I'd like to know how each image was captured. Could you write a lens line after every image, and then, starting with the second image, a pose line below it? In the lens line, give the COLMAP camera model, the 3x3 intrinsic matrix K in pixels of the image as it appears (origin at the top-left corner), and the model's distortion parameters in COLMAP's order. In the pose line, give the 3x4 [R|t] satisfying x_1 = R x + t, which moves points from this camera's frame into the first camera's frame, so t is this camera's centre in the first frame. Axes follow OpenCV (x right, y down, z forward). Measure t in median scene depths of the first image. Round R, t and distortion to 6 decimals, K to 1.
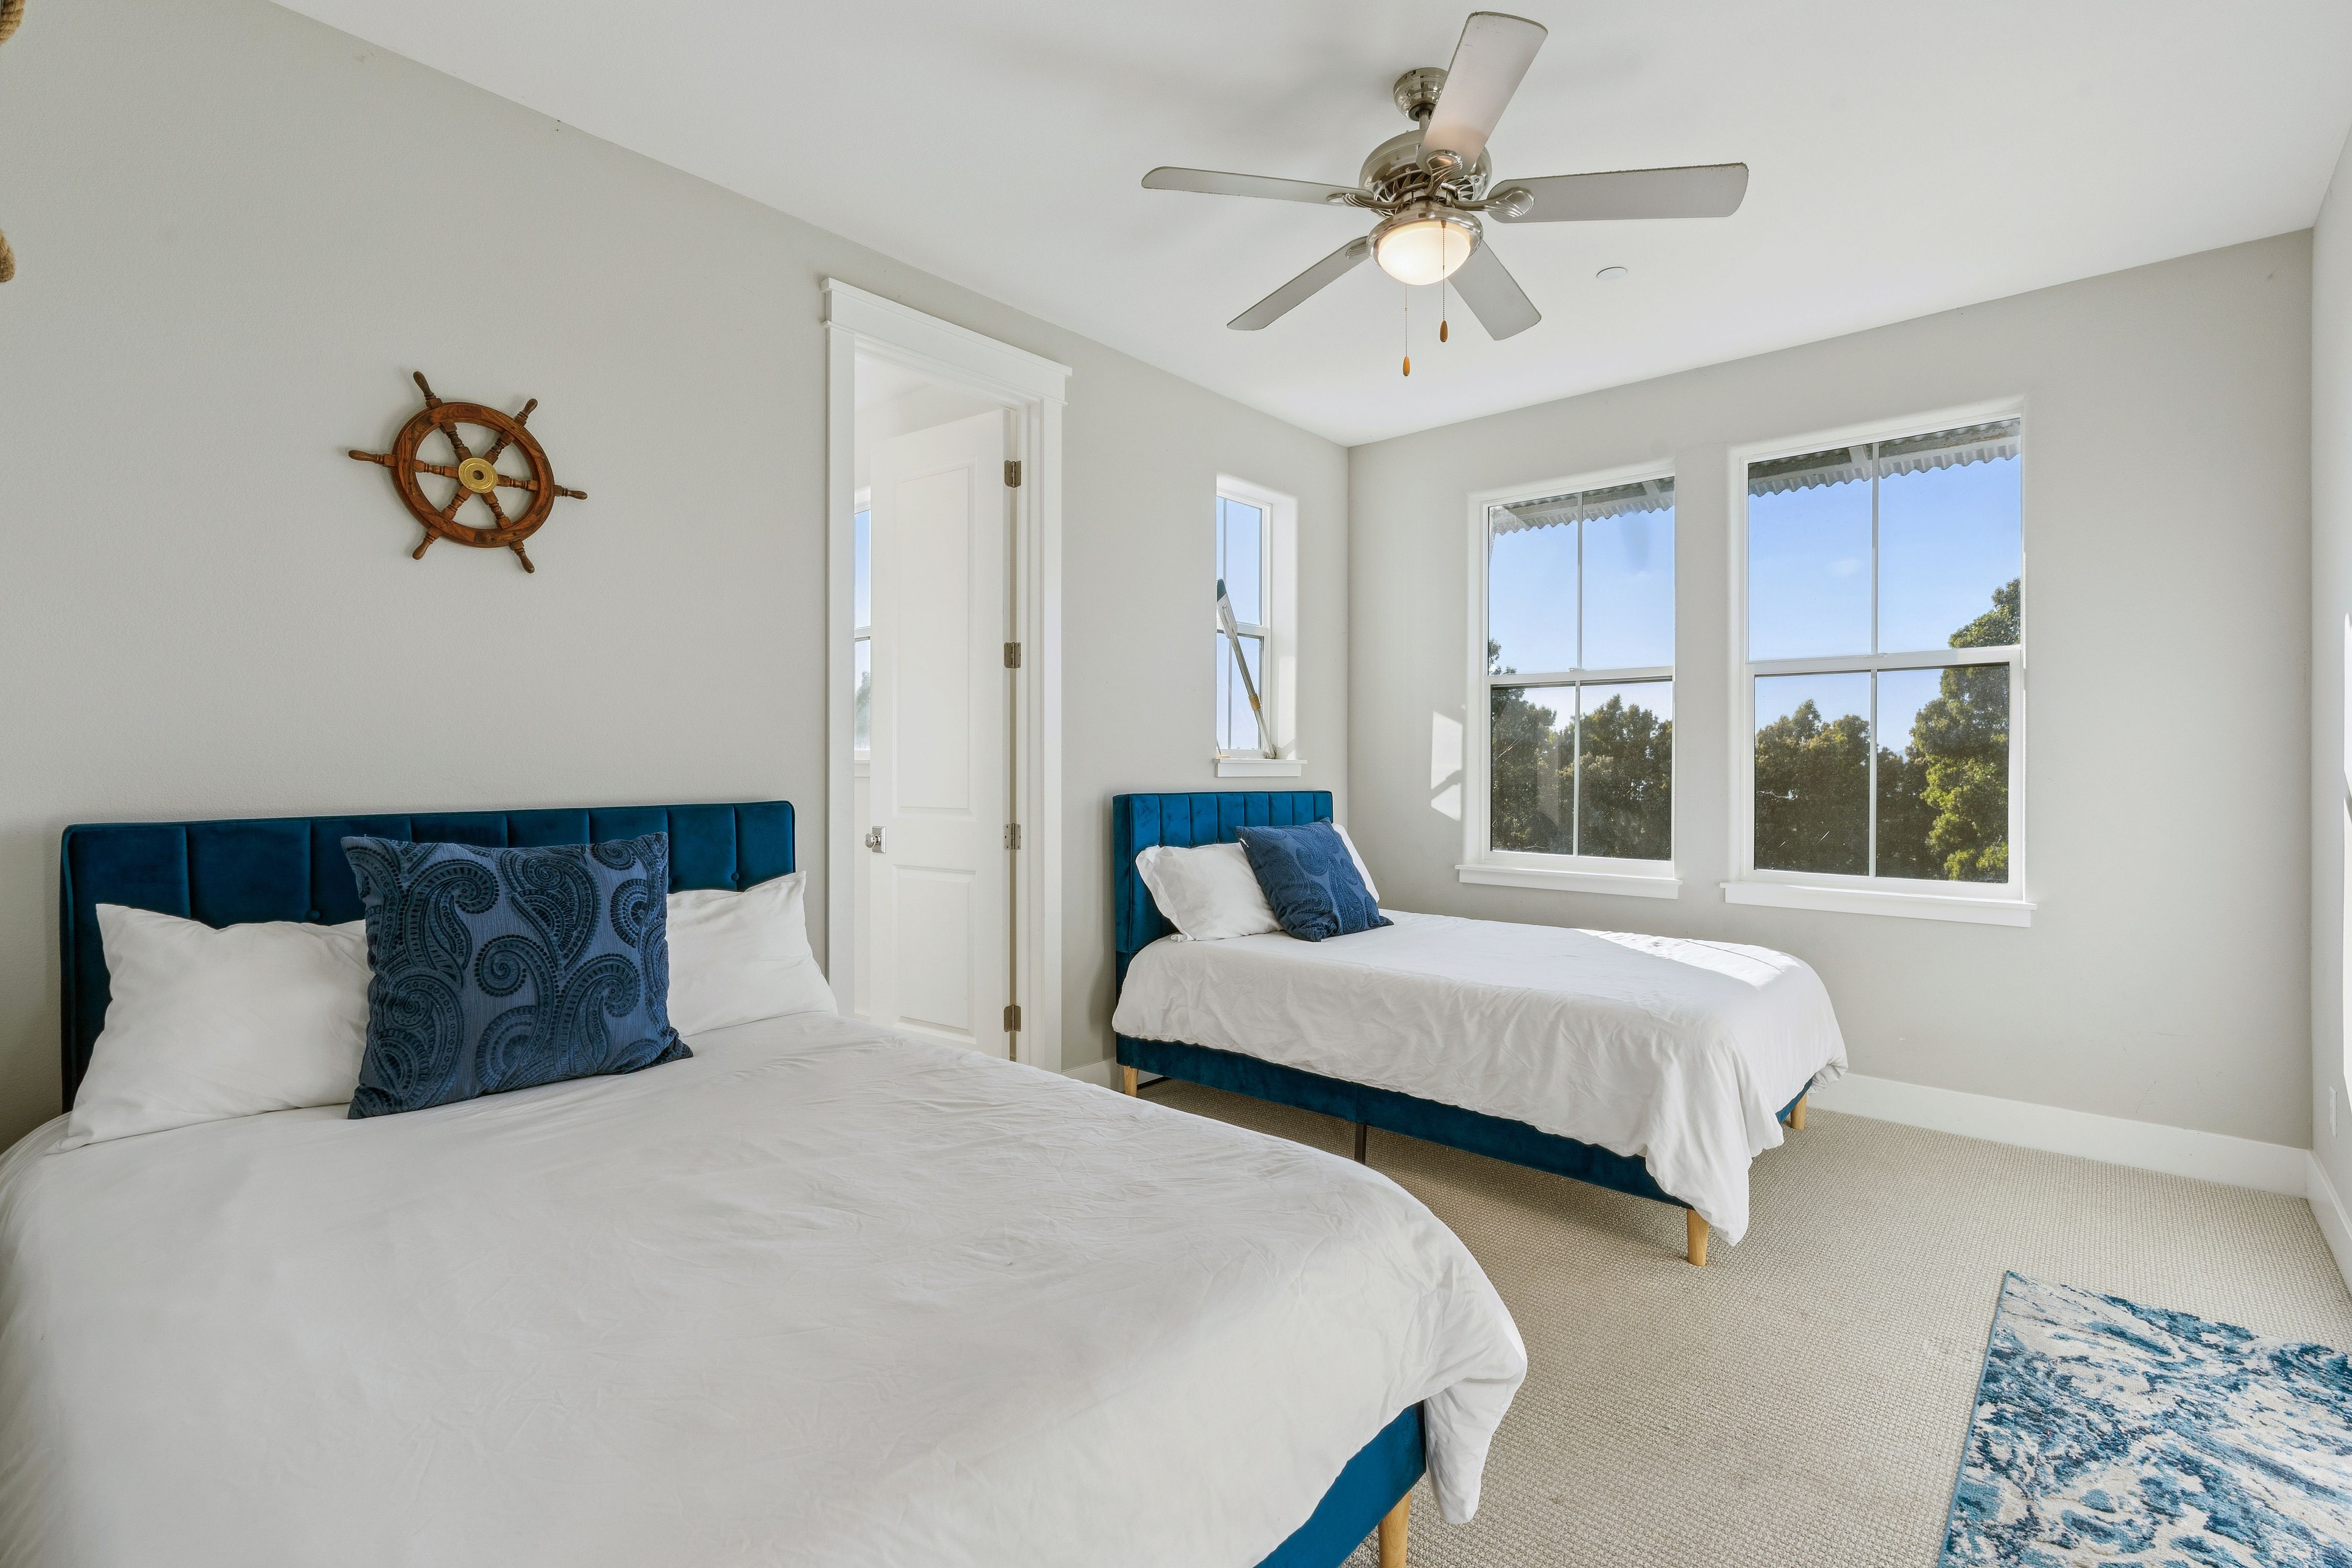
lens RADIAL K [[1043.7, 0, 1179.1], [0, 1043.7, 775.5], [0, 0, 1]] dist [-0.001462, 0.018791]
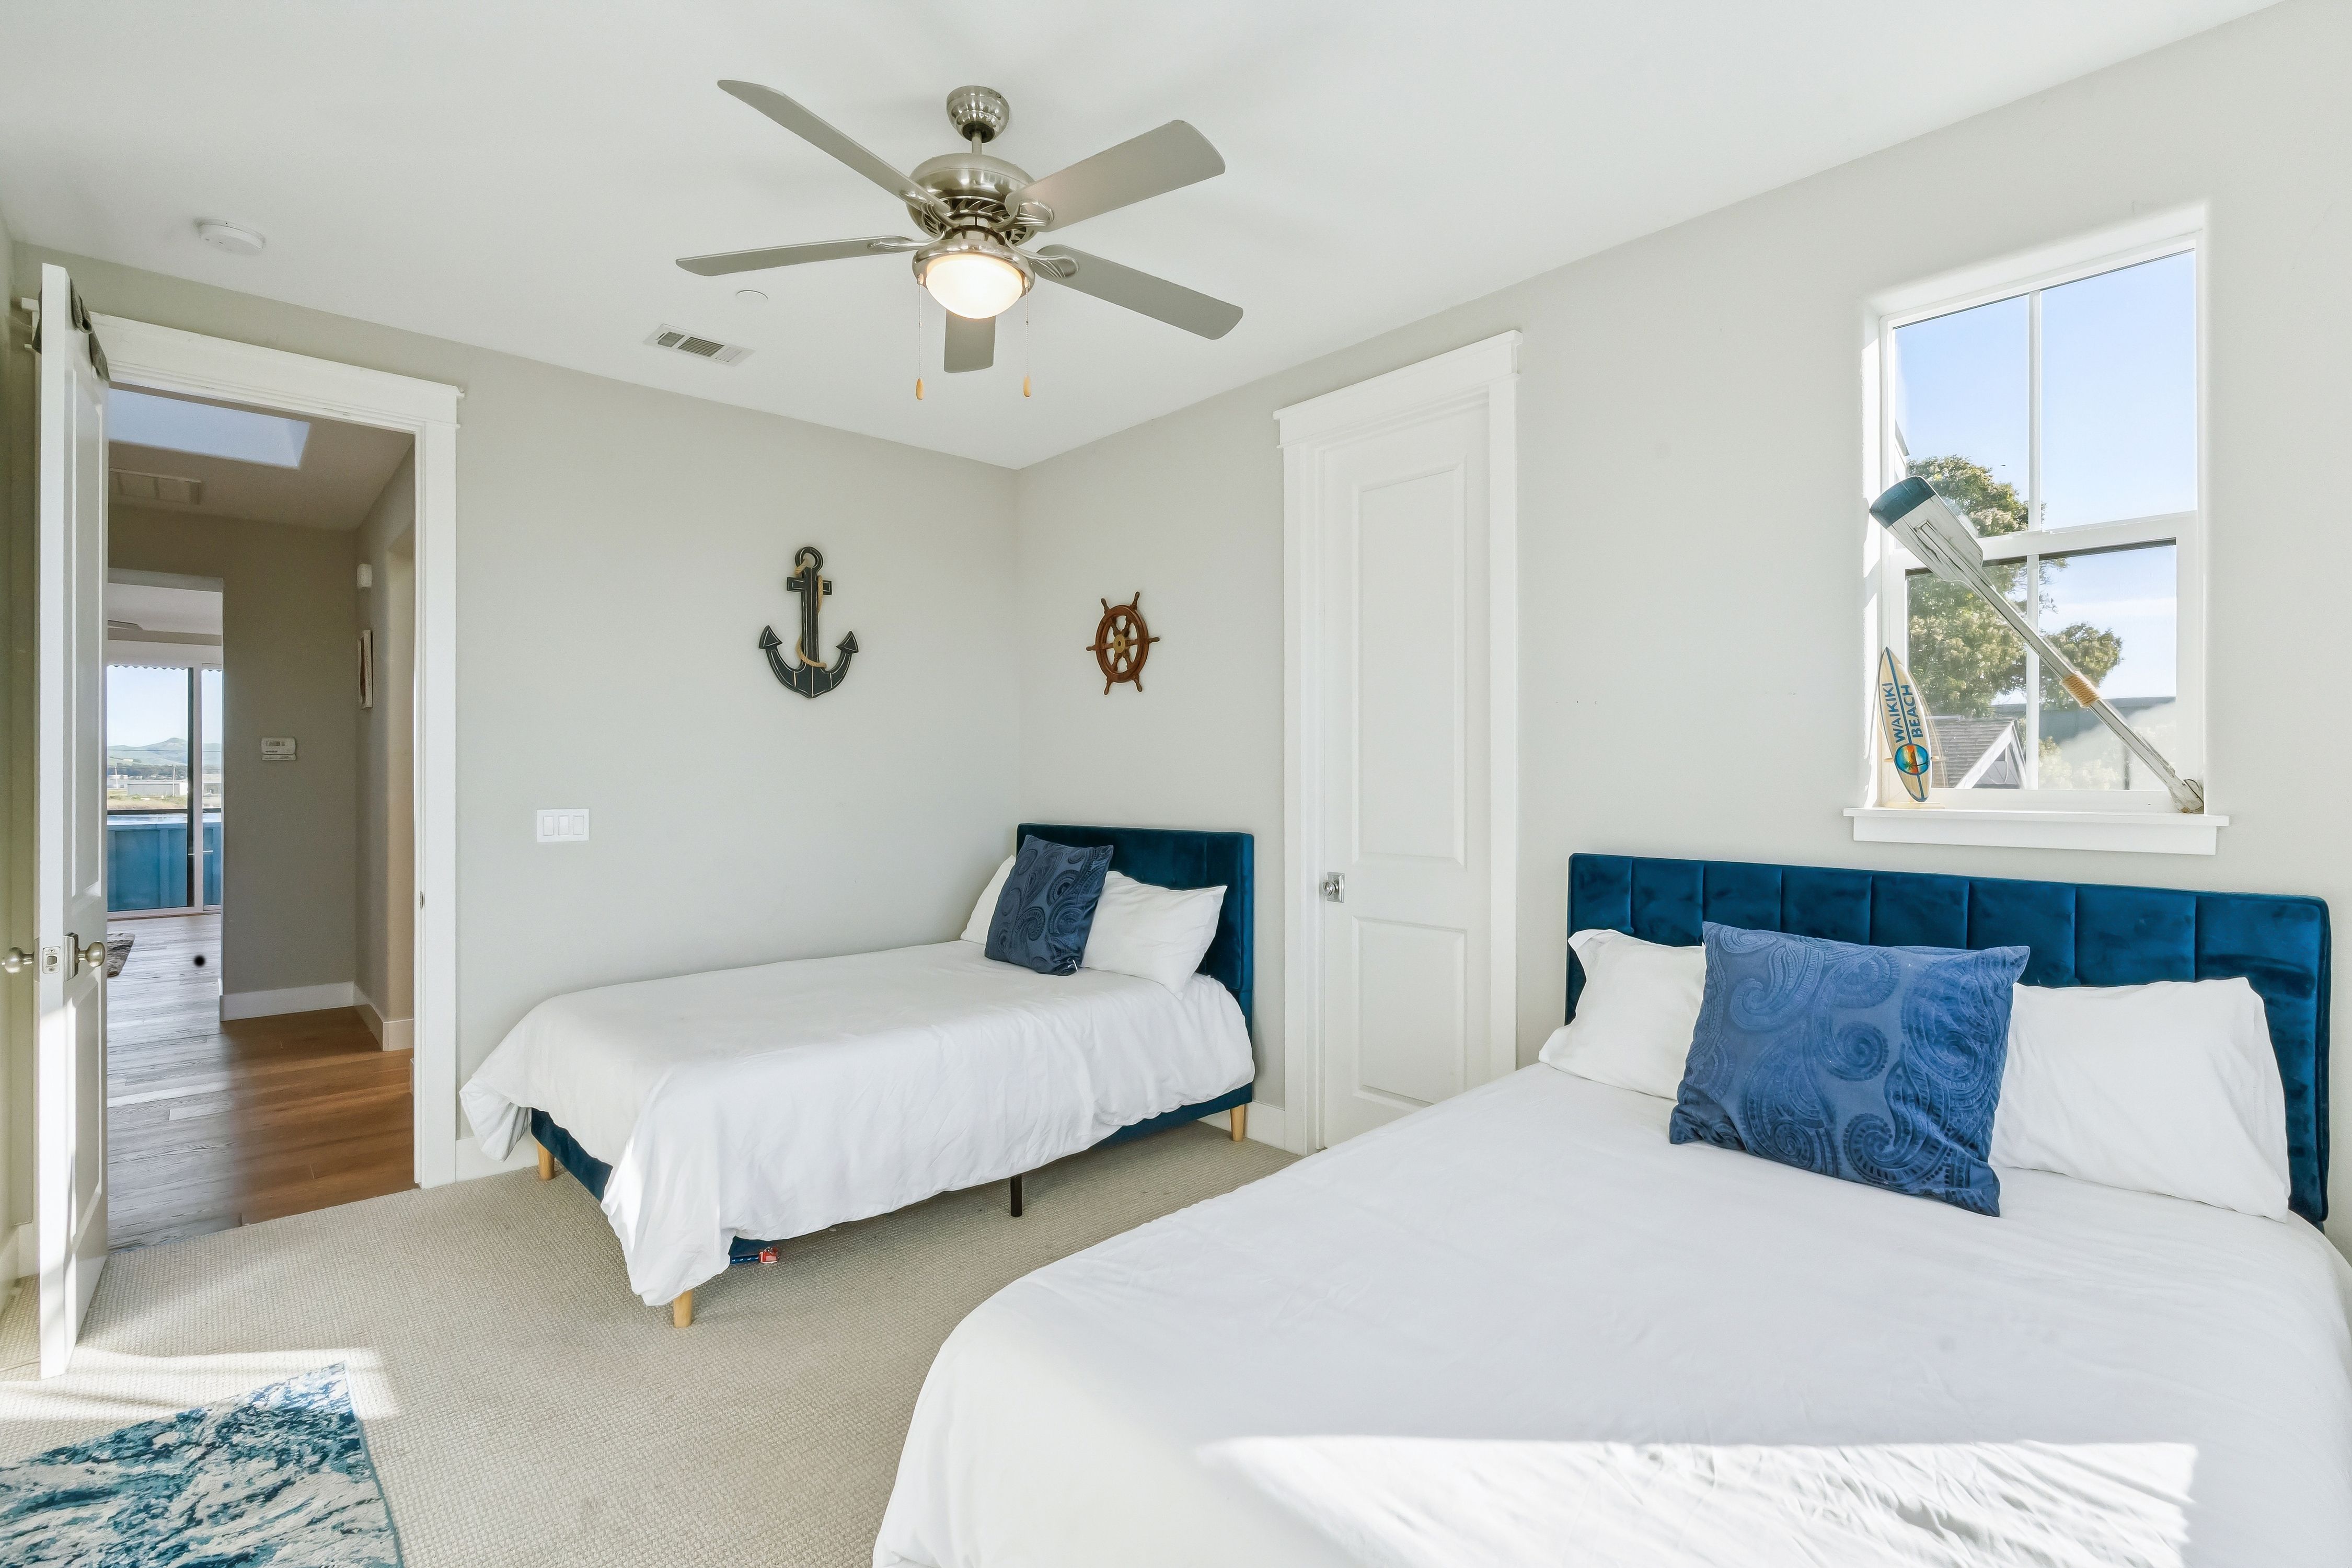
lens RADIAL K [[1074.9, 0, 1174.0], [0, 1074.9, 780.4], [0, 0, 1]] dist [-0.002686, 0.000569]
pose [[-0.084127, -0.022602, -0.996199, 1.206089], [-0.038586, 0.999067, -0.019408, -0.016683], [0.995708, 0.036806, -0.084921, 1.290543]]
